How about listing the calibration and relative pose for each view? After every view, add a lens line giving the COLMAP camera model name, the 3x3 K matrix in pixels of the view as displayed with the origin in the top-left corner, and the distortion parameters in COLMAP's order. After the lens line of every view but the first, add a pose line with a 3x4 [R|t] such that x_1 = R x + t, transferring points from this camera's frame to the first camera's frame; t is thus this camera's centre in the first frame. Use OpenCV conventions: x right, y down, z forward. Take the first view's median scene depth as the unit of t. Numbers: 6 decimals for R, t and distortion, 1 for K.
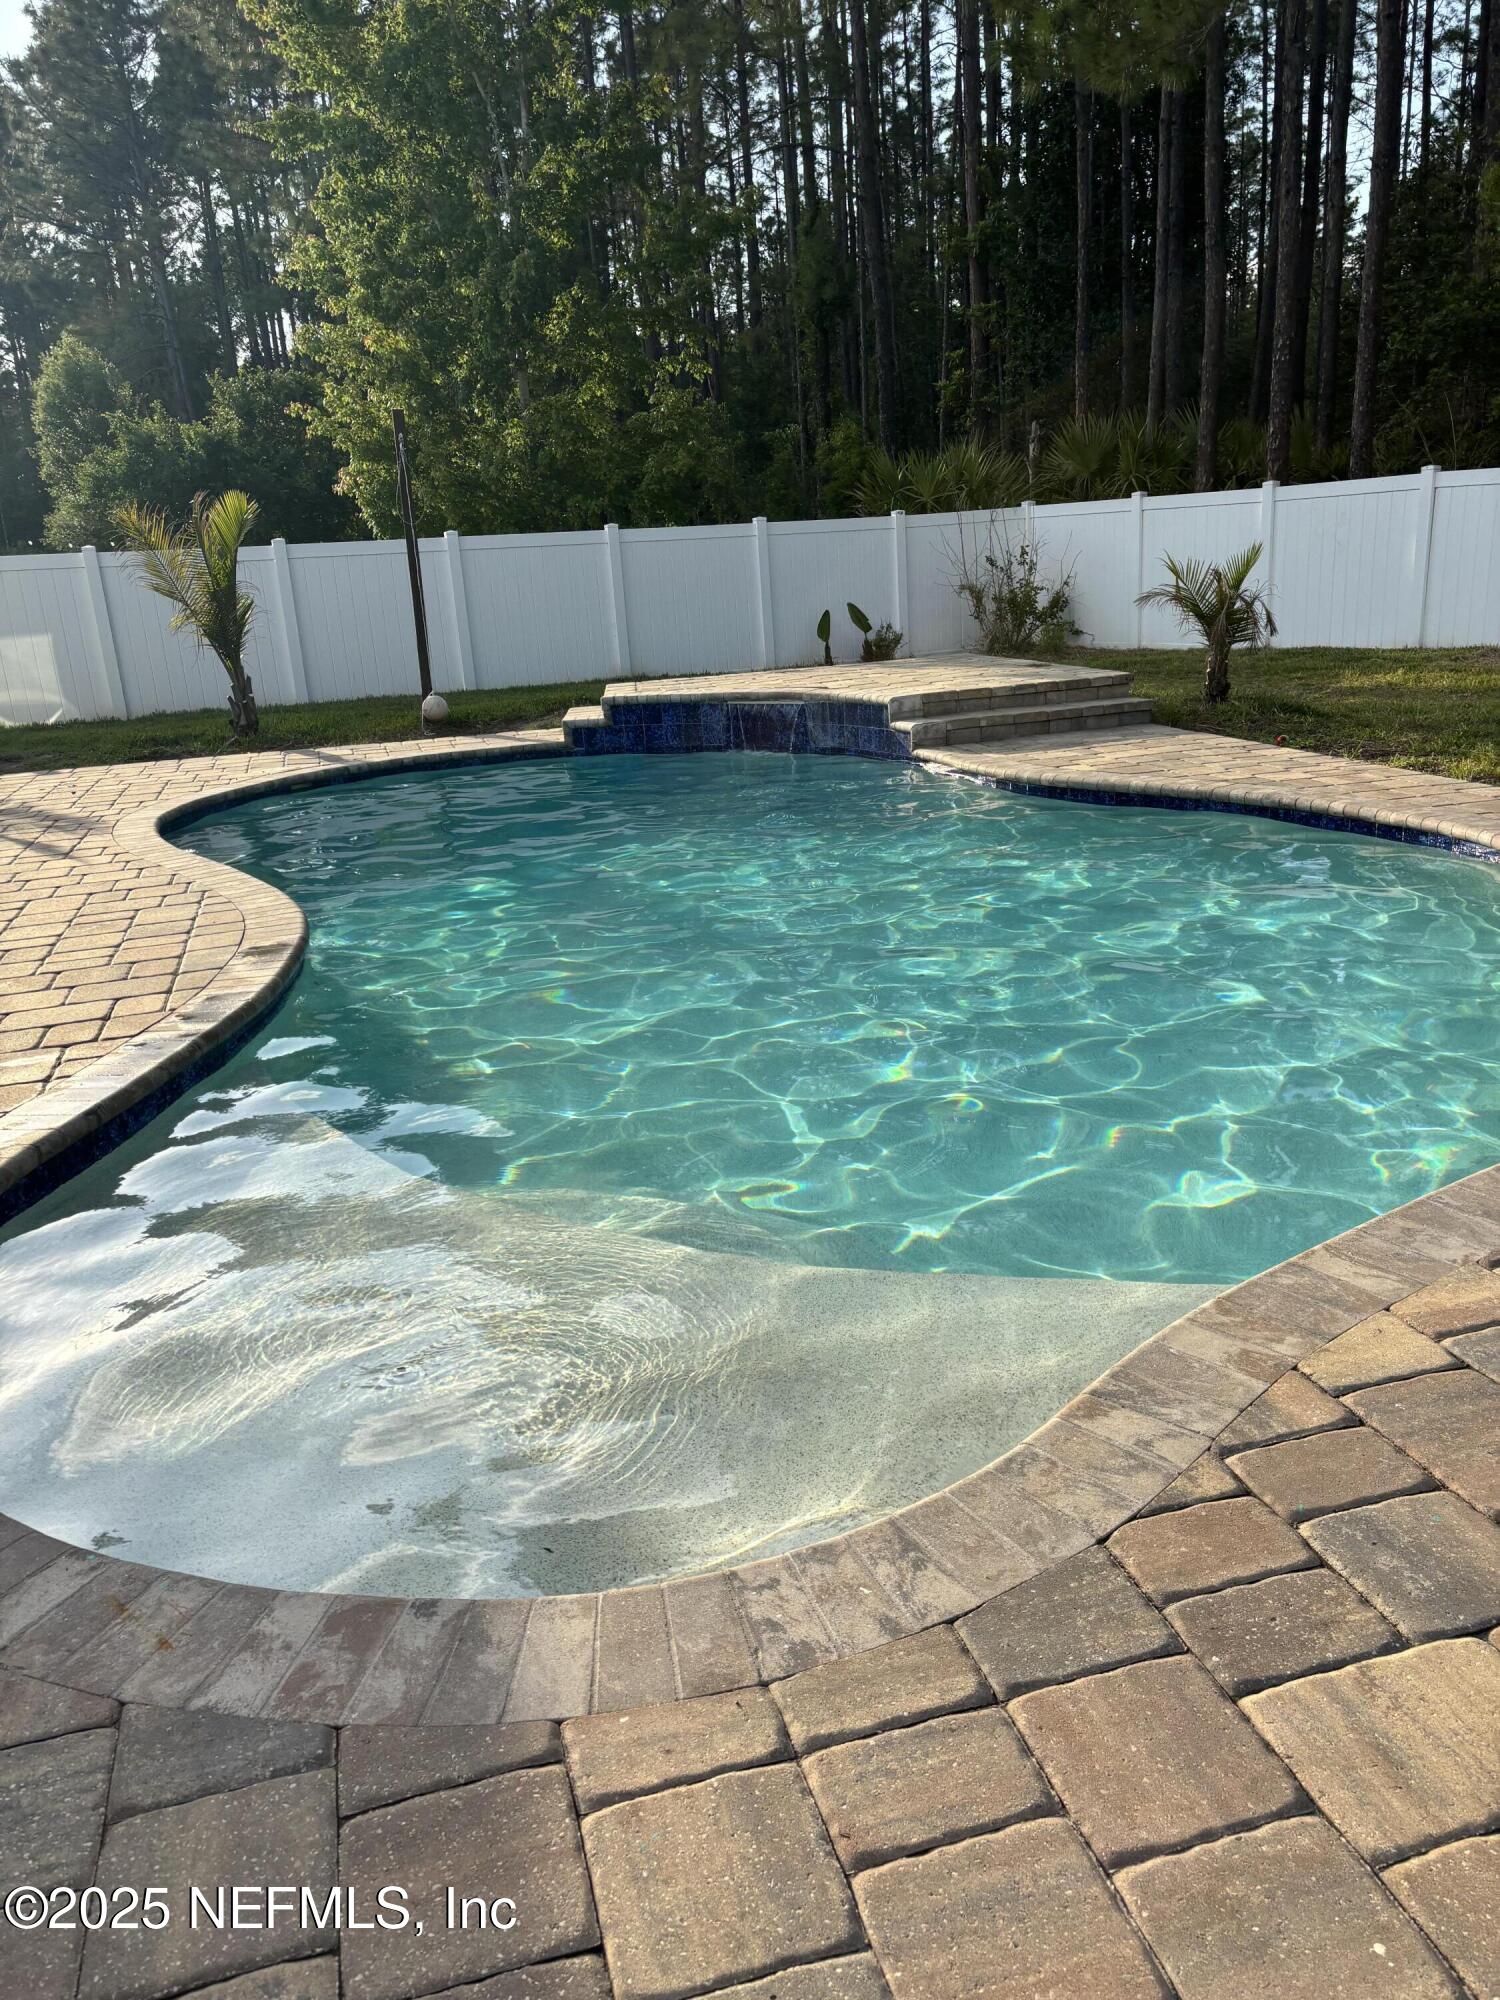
lens RADIAL K [[1470.5, 0, 775.3], [0, 1470.5, 1015.4], [0, 0, 1]] dist [0.045500, -0.051967]
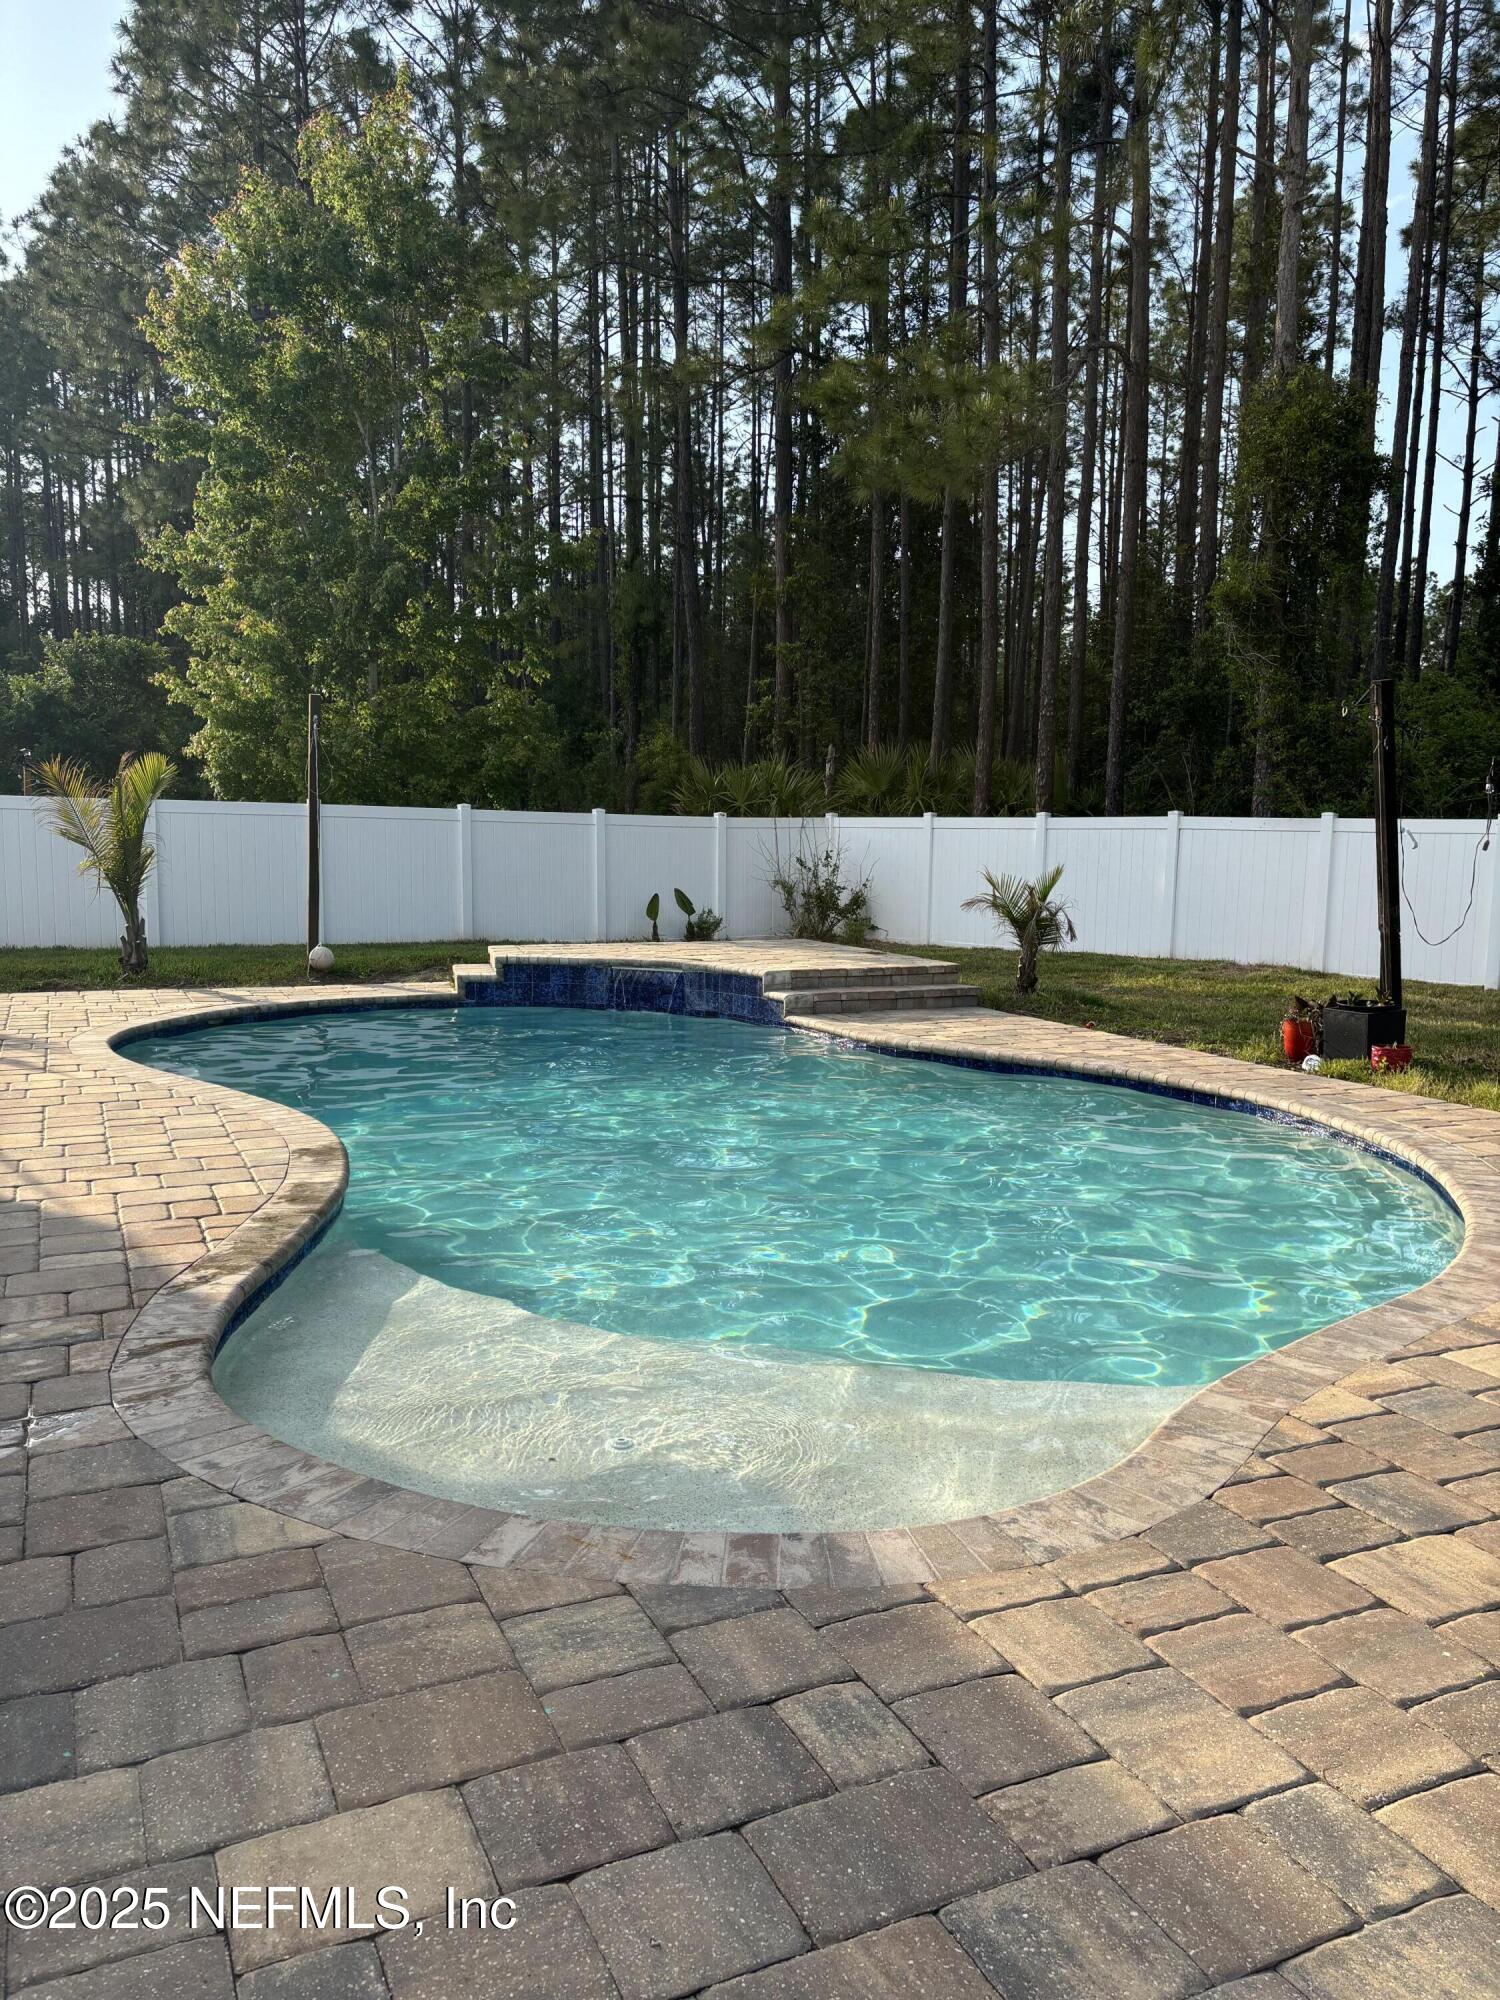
lens RADIAL K [[1470.5, 0, 757.8], [0, 1470.5, 1017.9], [0, 0, 1]] dist [0.045500, -0.051967]
pose [[0.985929, 0.052627, 0.158664, -0.095108], [-0.022686, 0.982493, -0.184914, 0.028878], [-0.165618, 0.178713, 0.969862, -0.095341]]
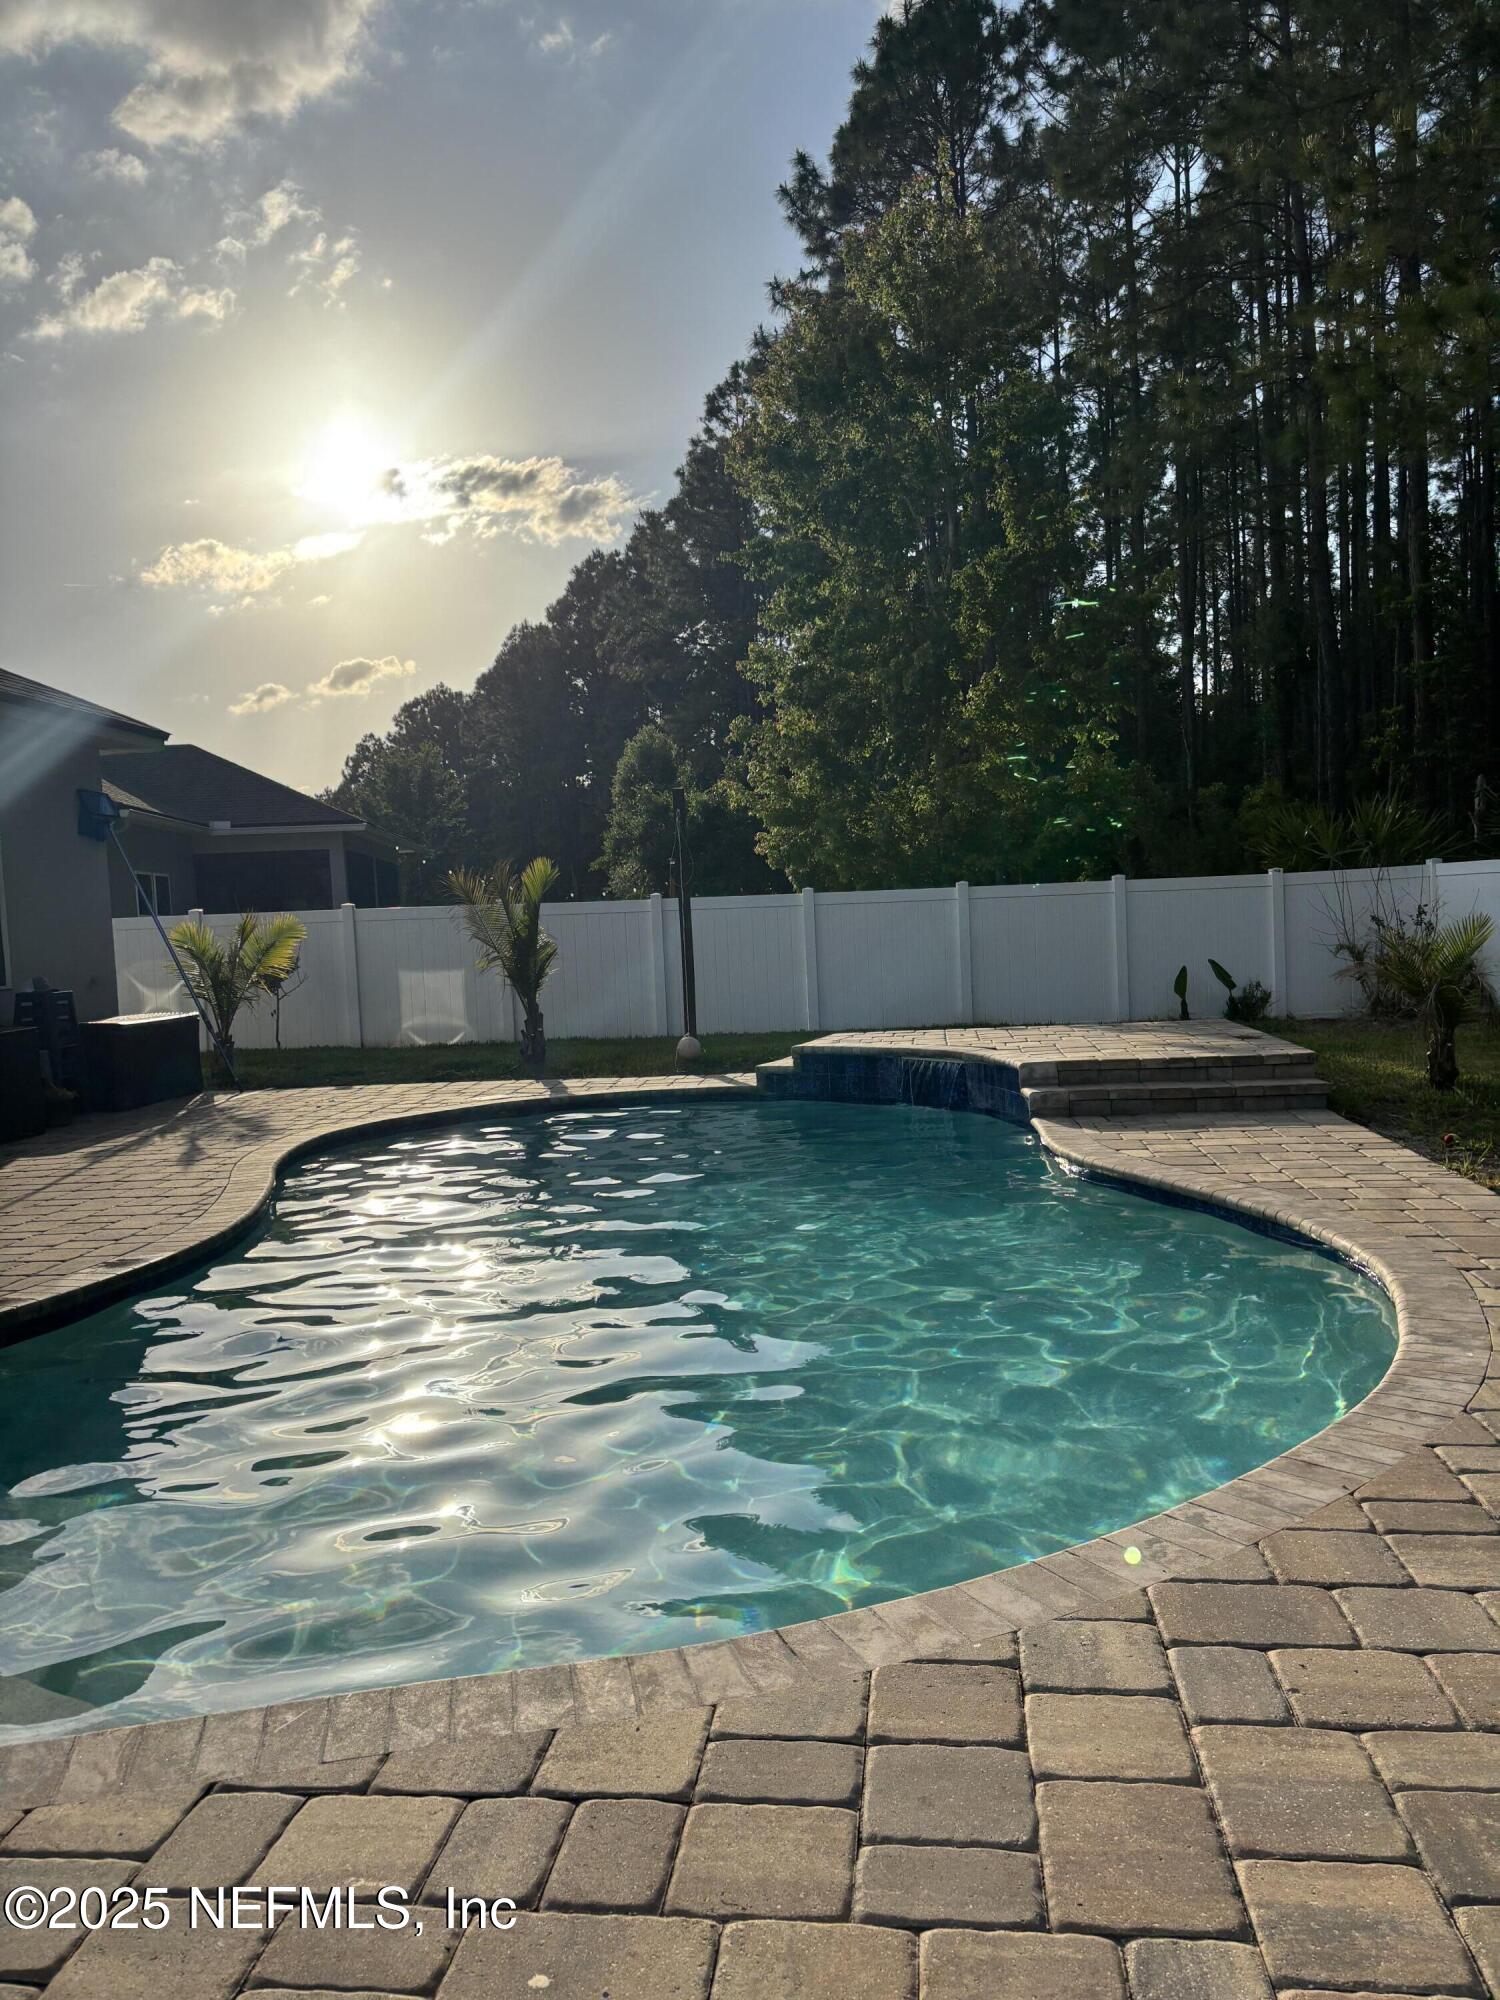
lens RADIAL K [[1470.5, 0, 763.1], [0, 1470.5, 1038.3], [0, 0, 1]] dist [0.045500, -0.051967]
pose [[0.917611, 0.048358, -0.394526, 0.266247], [-0.128155, 0.975559, -0.178495, -0.034268], [0.376252, 0.214350, 0.901381, 0.060993]]
